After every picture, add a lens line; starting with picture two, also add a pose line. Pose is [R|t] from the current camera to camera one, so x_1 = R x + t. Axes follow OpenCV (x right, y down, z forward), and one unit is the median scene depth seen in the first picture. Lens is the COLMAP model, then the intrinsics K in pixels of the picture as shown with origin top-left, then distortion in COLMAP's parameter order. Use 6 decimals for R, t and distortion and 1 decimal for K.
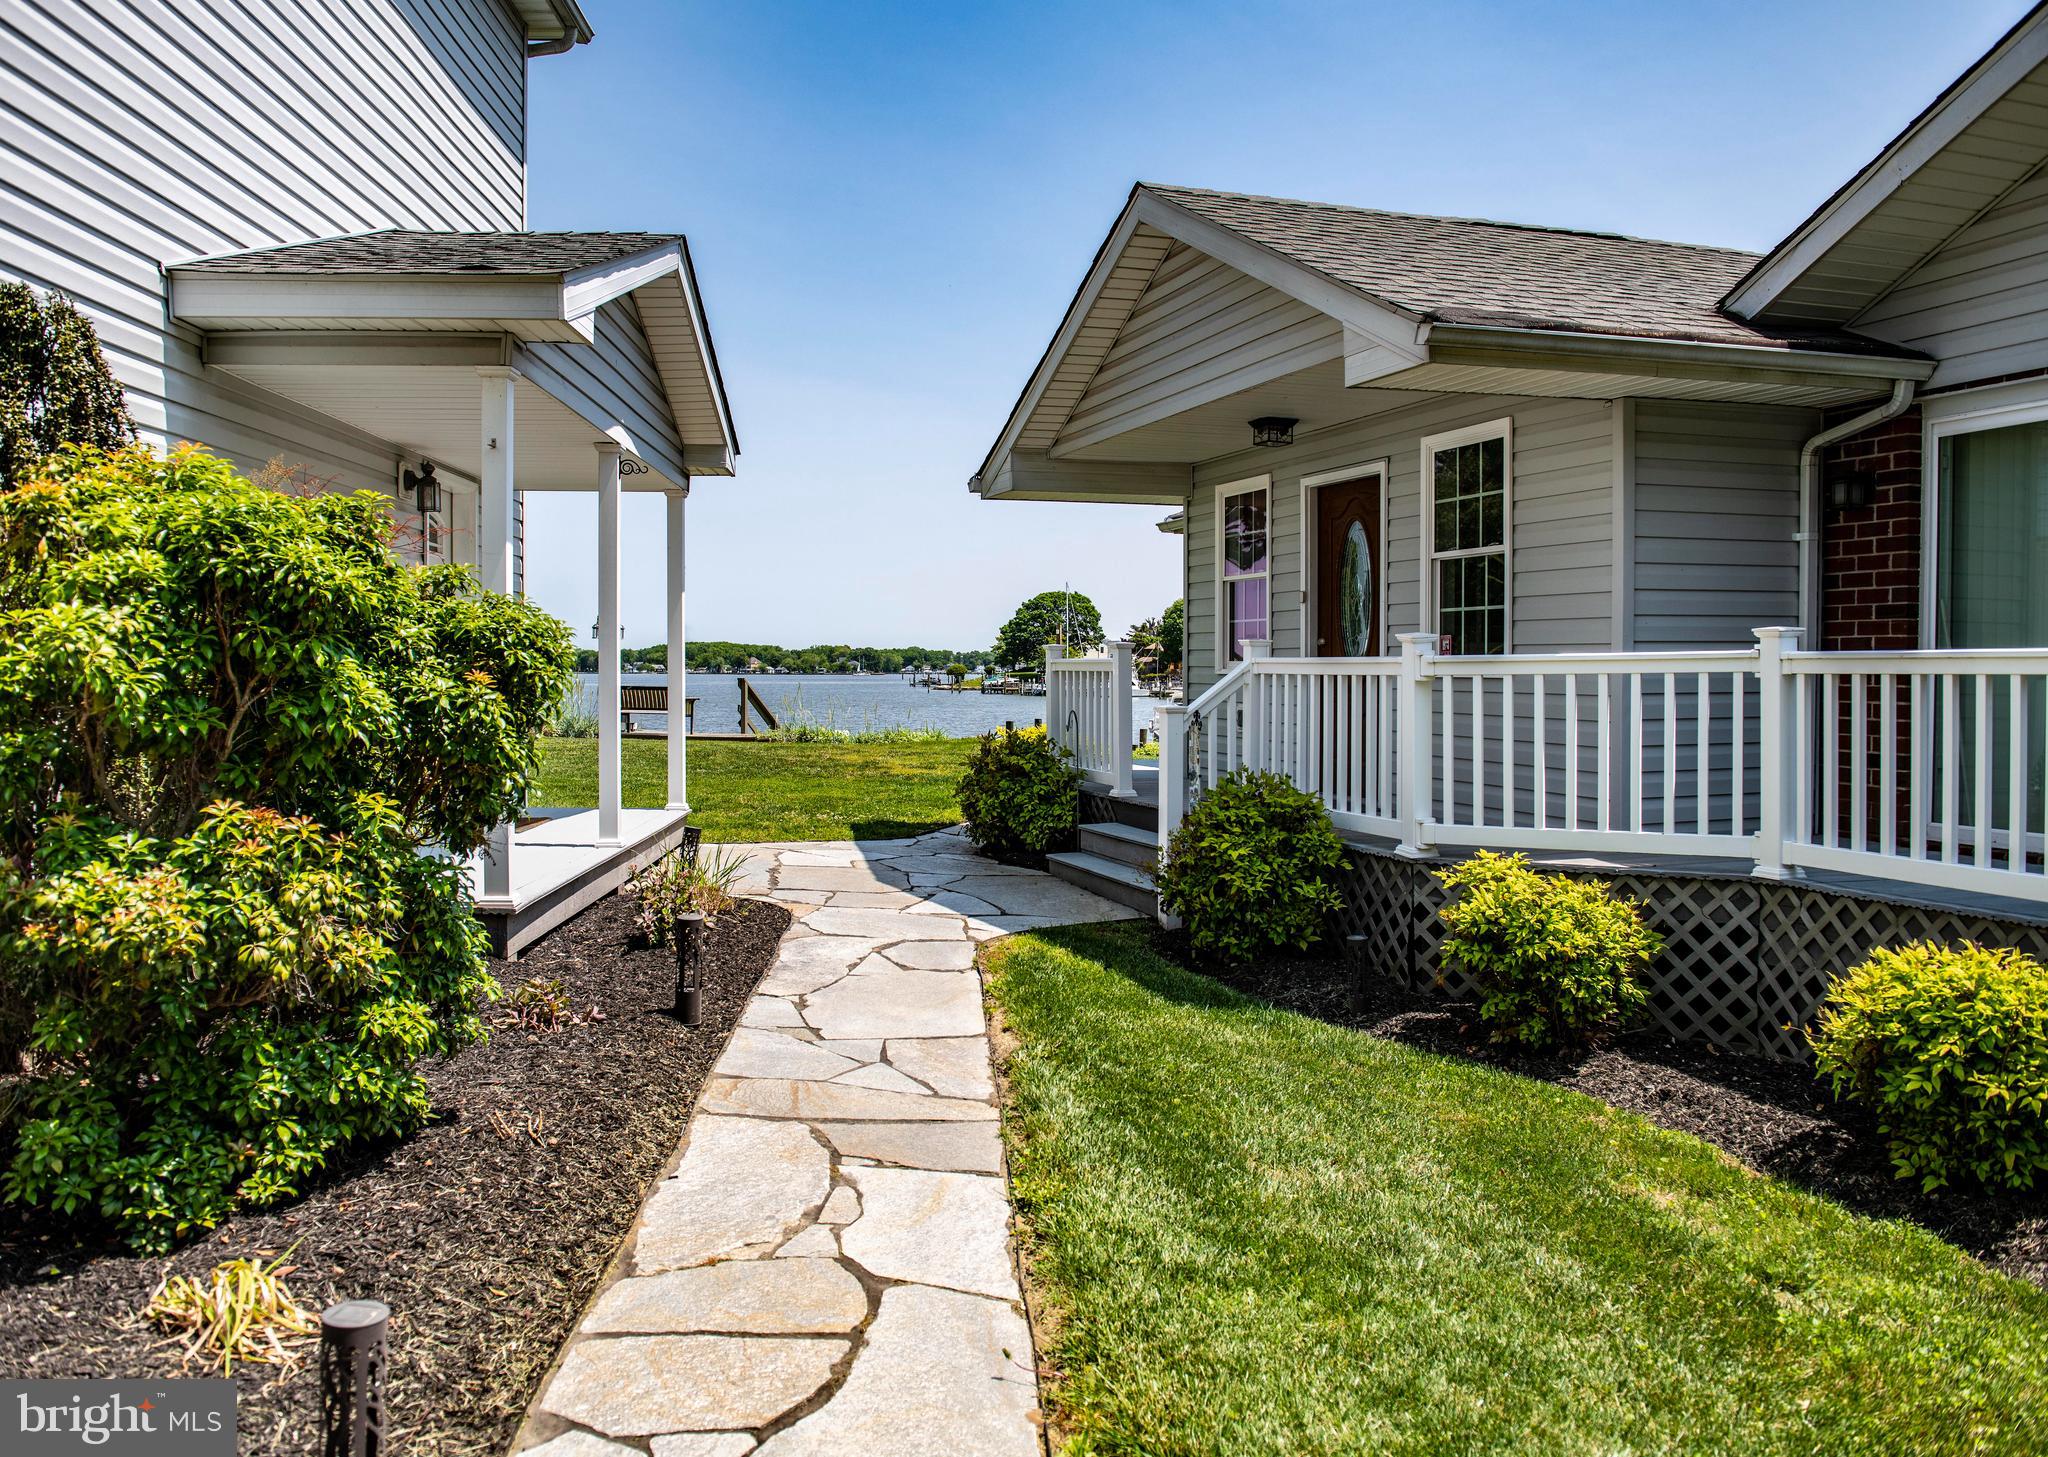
lens RADIAL K [[1624.6, 0, 1024.0], [0, 1624.6, 728.5], [0, 0, 1]] dist [0.054342, 0.001542]
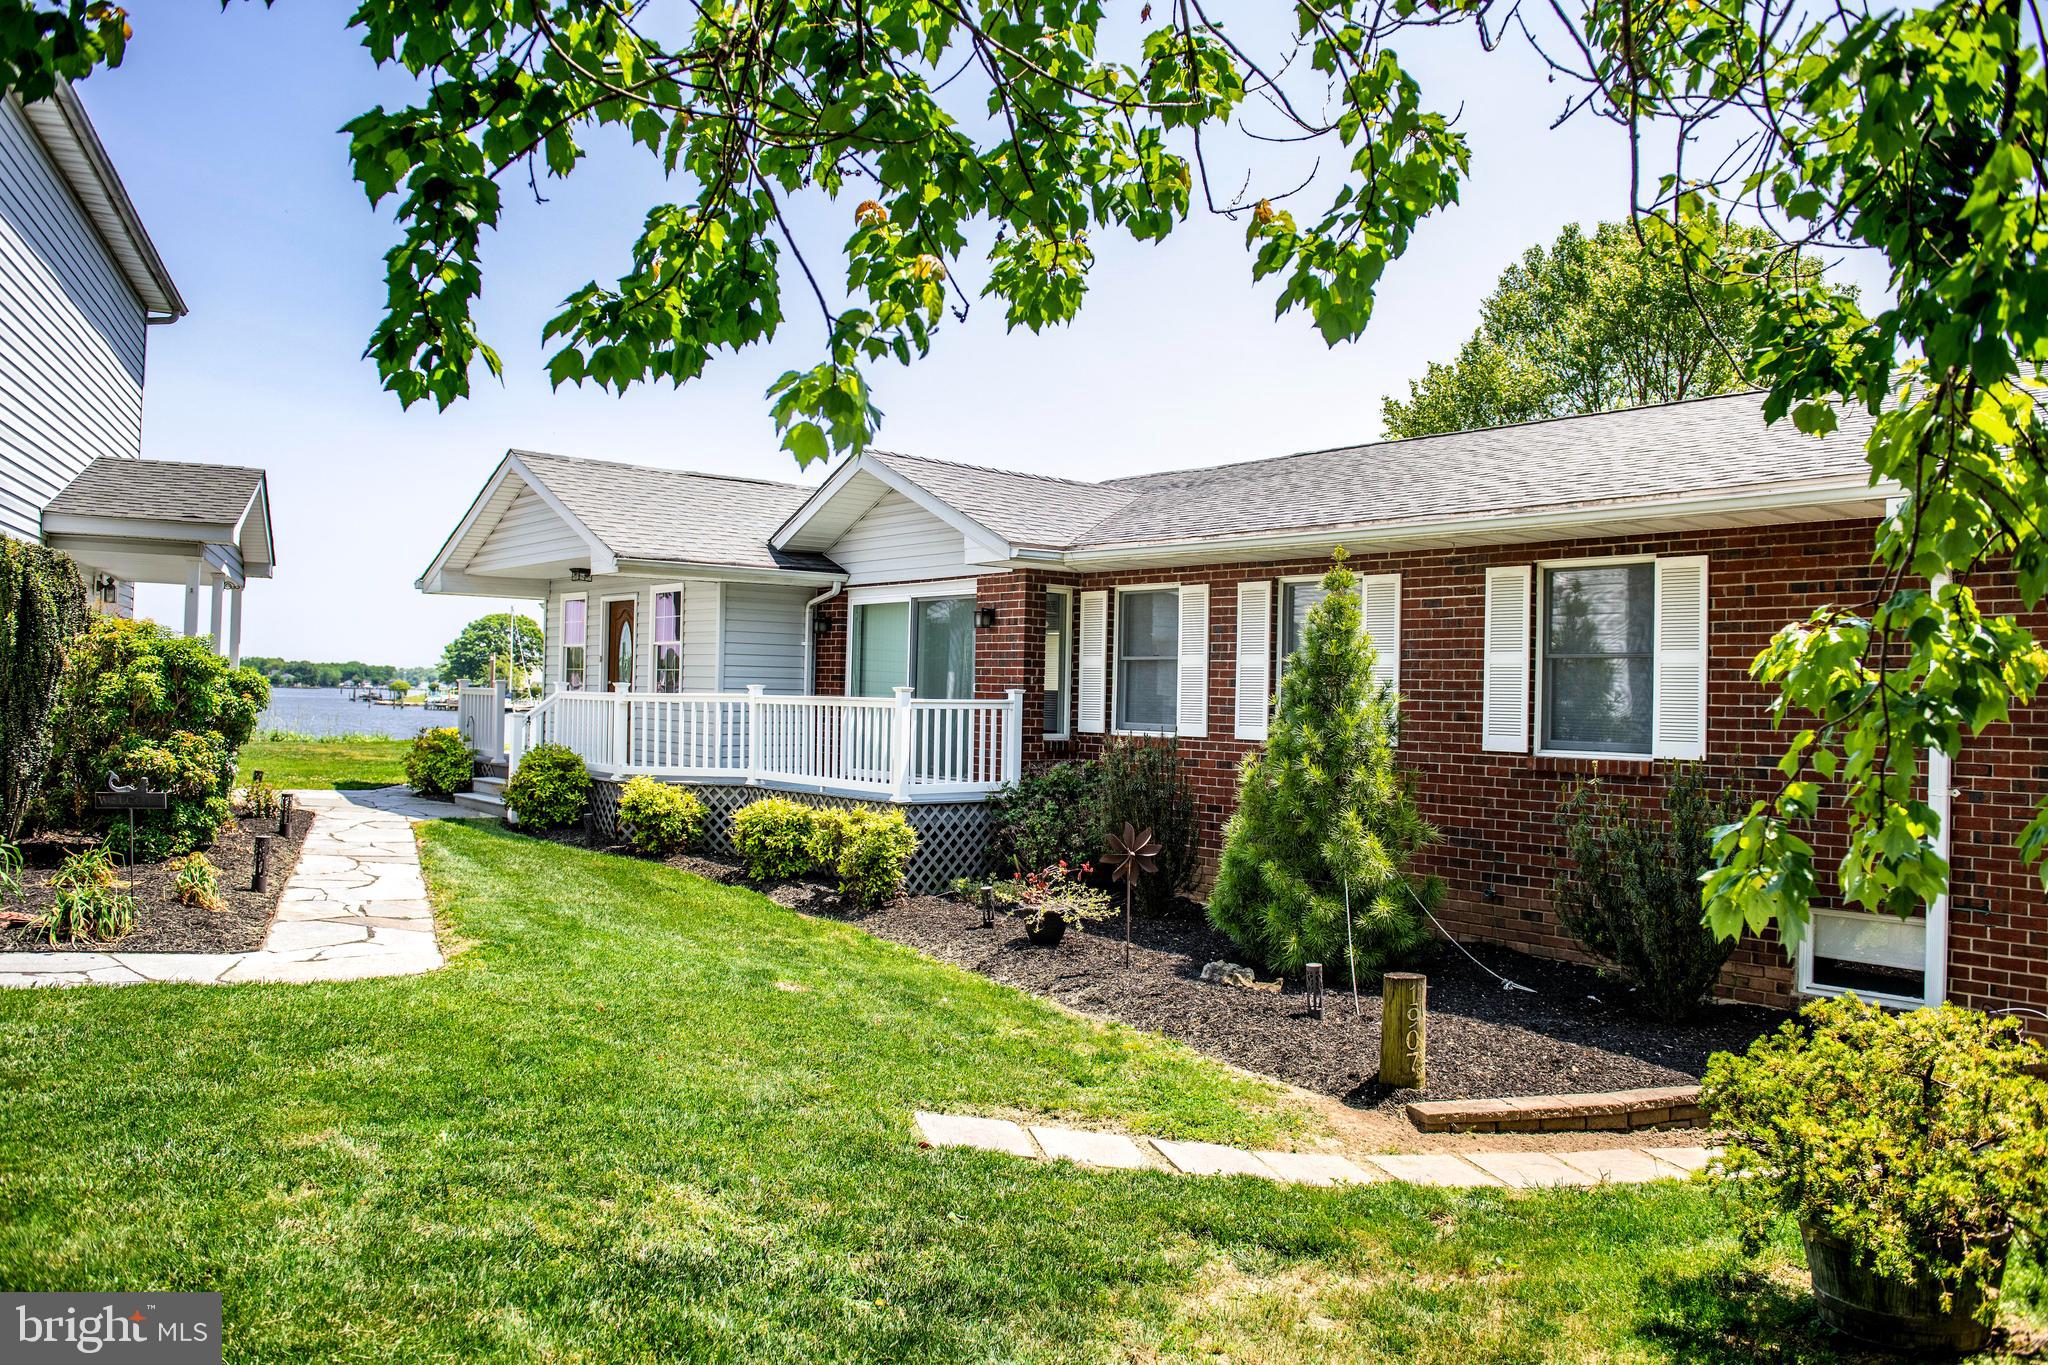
lens RADIAL K [[1526.2, 0, 1024.0], [0, 1526.2, 682.5], [0, 0, 1]] dist [-0.034639, -0.002350]
pose [[0.939315, 0.024925, 0.342149, 0.034246], [-0.010069, 0.998930, -0.045128, 0.026749], [-0.342908, 0.038944, 0.938562, -0.989115]]
